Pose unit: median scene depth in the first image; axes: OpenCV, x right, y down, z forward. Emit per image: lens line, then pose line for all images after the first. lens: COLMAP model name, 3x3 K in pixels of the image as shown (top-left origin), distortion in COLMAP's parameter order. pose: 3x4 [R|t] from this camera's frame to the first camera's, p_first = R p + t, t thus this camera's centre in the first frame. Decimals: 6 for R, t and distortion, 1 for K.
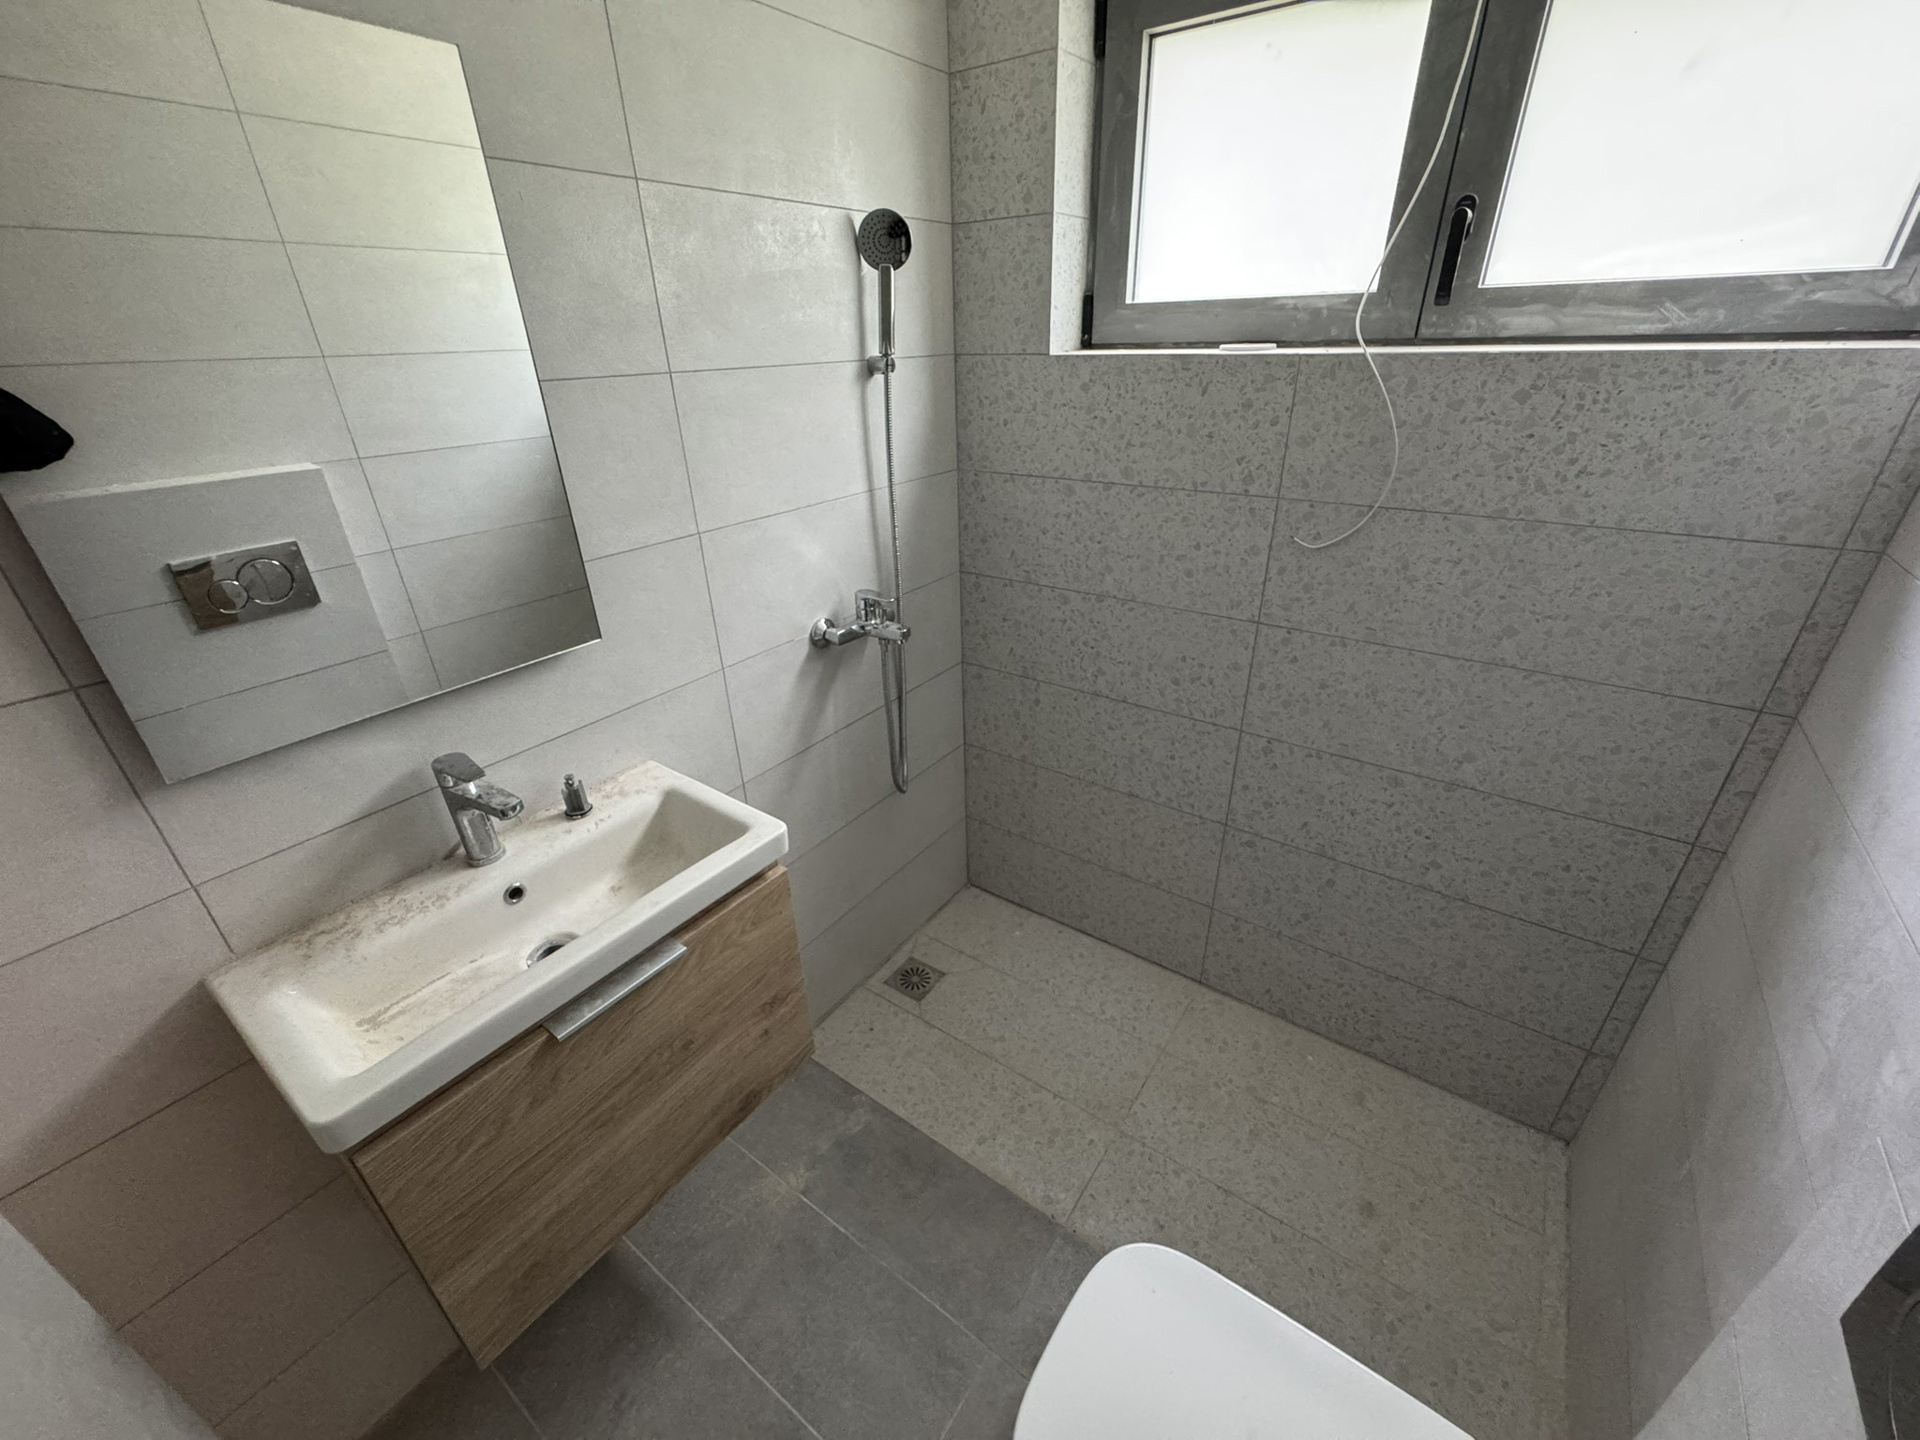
lens RADIAL K [[767.3, 0, 958.4], [0, 767.3, 720.1], [0, 0, 1]] dist [-0.001684, 0.000186]
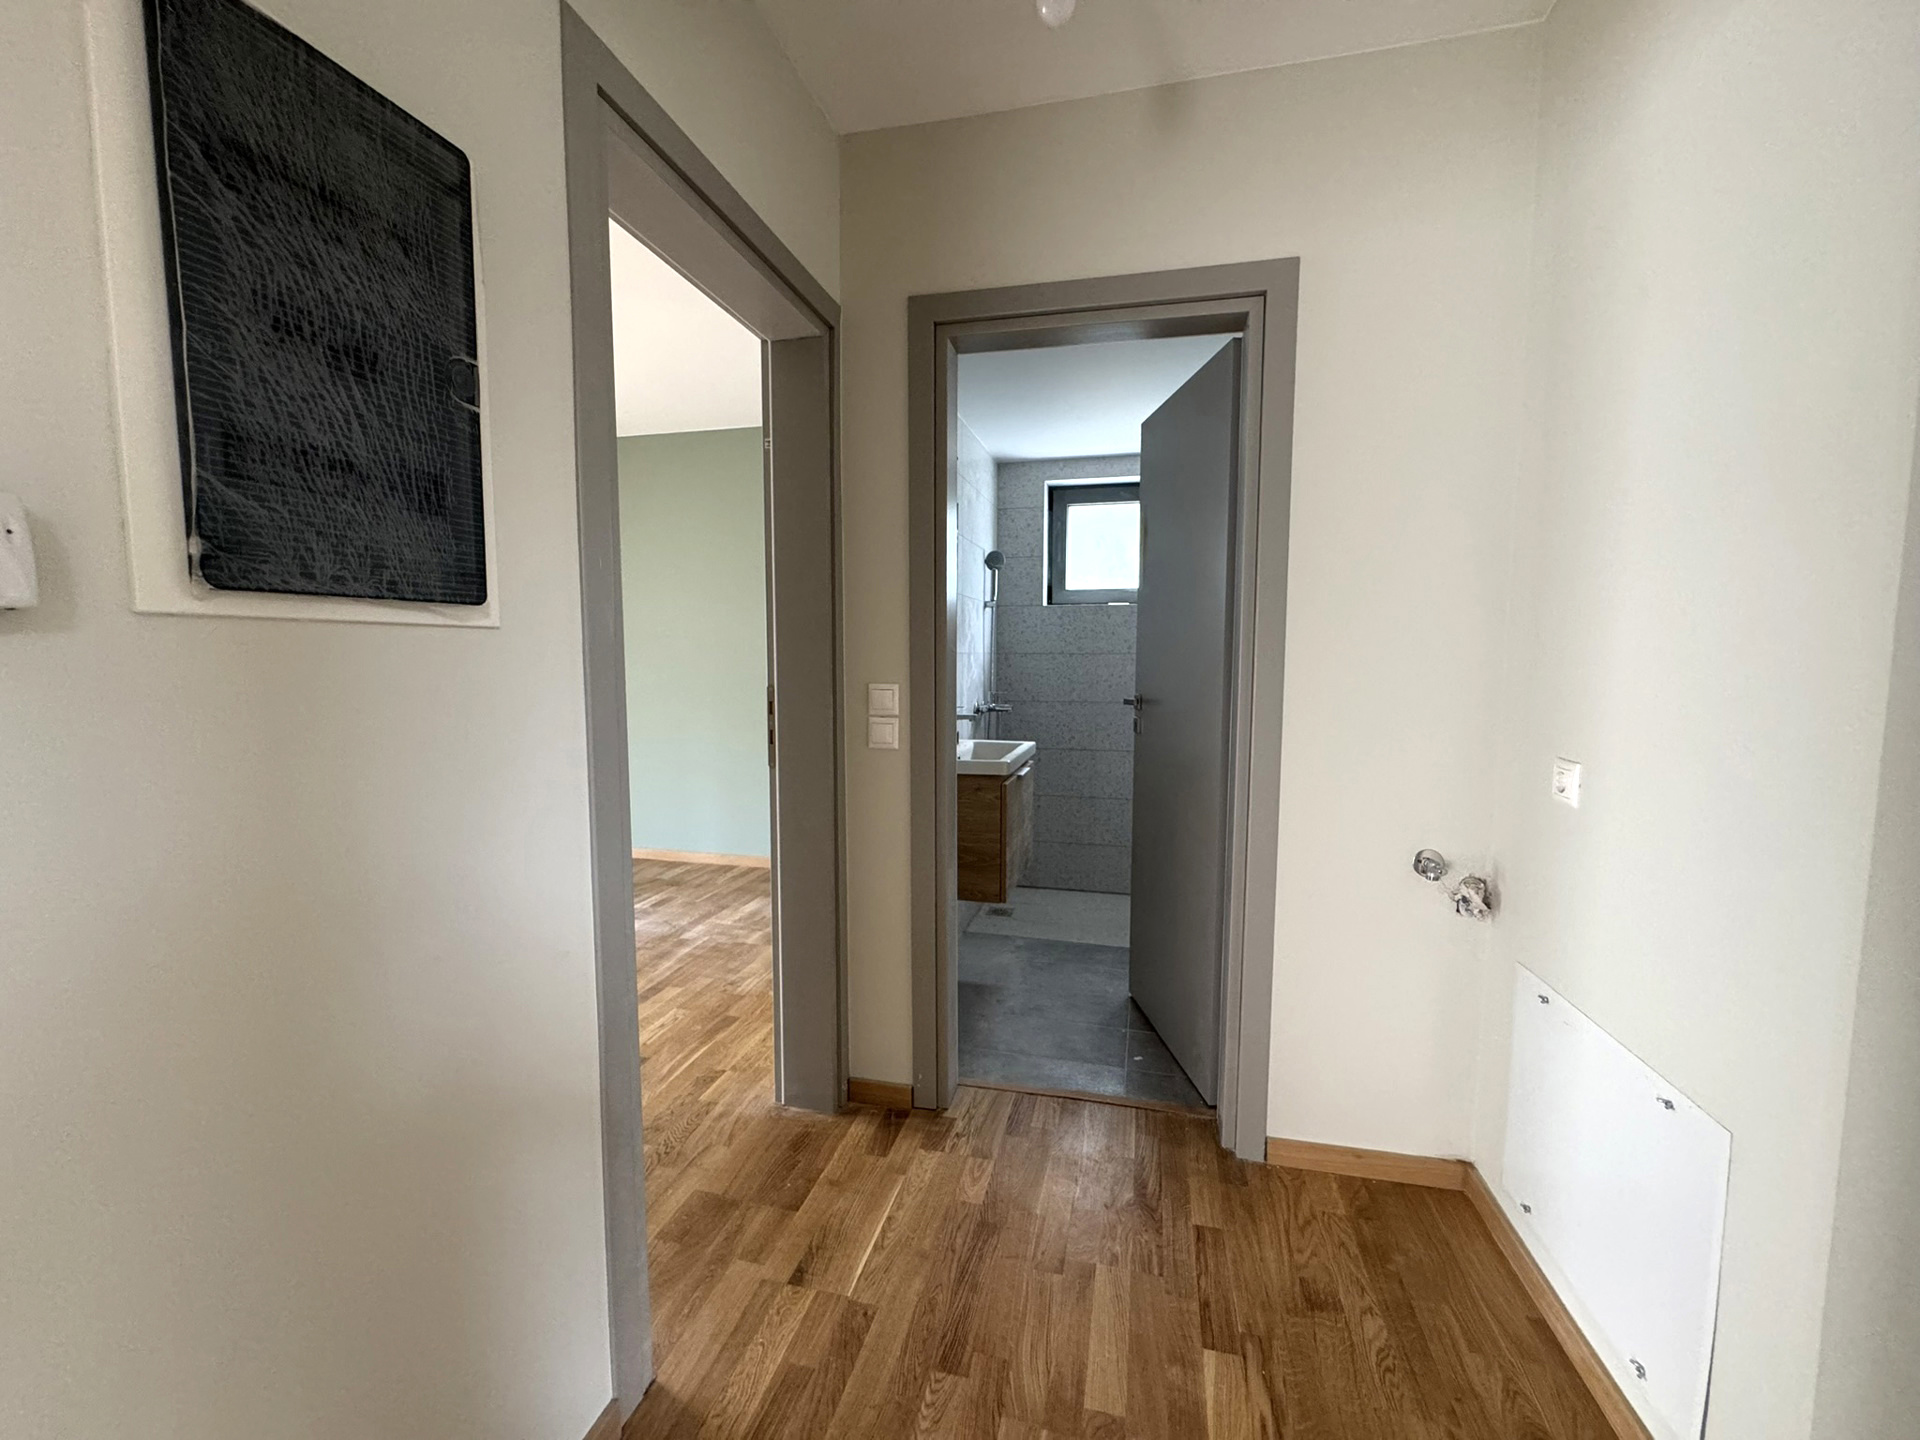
lens RADIAL K [[767.3, 0, 958.4], [0, 767.3, 720.1], [0, 0, 1]] dist [-0.001684, 0.000186]
pose [[0.932054, -0.007184, 0.362249, -1.021525], [0.143454, 0.925416, -0.350750, 0.686437], [-0.332712, 0.378884, 0.863568, -0.896441]]
